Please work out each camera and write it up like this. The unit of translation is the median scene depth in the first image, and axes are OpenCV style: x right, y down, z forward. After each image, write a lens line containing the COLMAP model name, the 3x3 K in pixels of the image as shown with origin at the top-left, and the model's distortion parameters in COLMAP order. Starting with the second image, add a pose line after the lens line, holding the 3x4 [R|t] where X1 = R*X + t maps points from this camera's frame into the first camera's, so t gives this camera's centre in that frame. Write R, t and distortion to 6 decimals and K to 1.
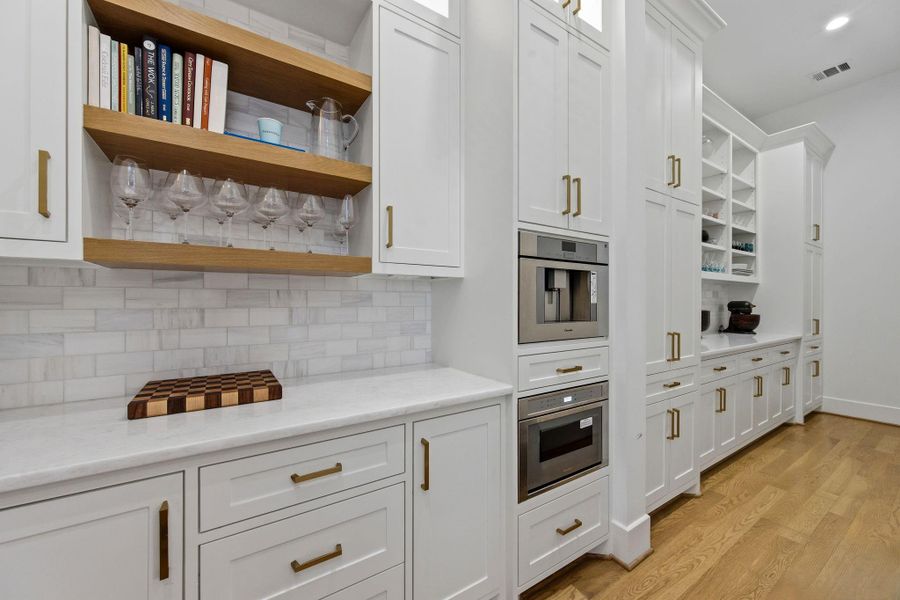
lens RADIAL K [[357.5, 0, 450.8], [0, 357.5, 297.3], [0, 0, 1]] dist [0.000477, 0.000261]
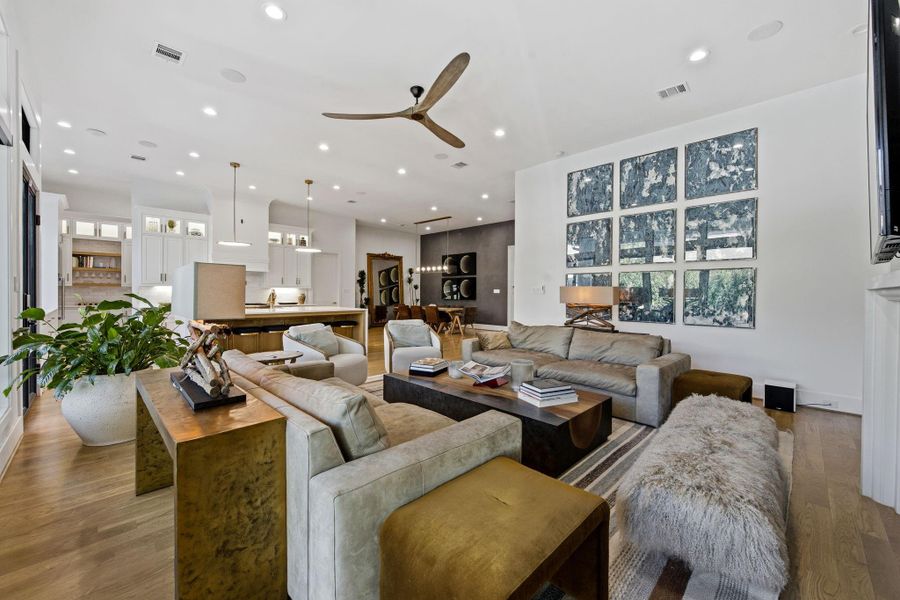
lens RADIAL K [[357.5, 0, 450.8], [0, 357.5, 297.3], [0, 0, 1]] dist [0.000477, 0.000261]
pose [[0.979333, 0.001738, 0.202247, 4.779422], [-0.004528, 0.999901, 0.013329, 0.011804], [-0.202204, -0.013969, 0.979244, -7.219636]]
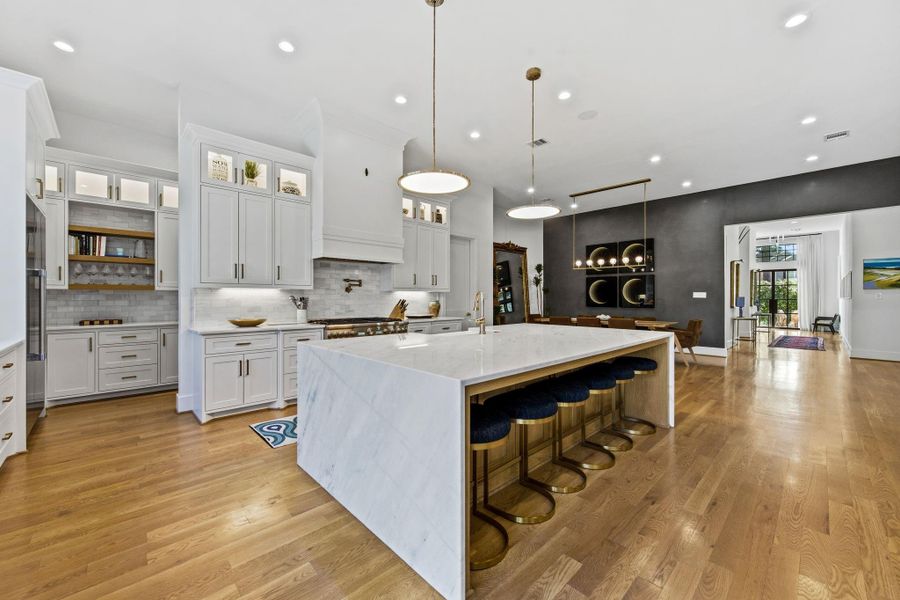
lens RADIAL K [[357.8, 0, 450.0], [0, 357.8, 300.0], [0, 0, 1]] dist [0.001670, 0.000196]
pose [[0.984309, -0.002742, 0.176434, 2.355443], [0.001665, 0.999979, 0.006247, 0.014103], [-0.176448, -0.005855, 0.984293, -3.475454]]
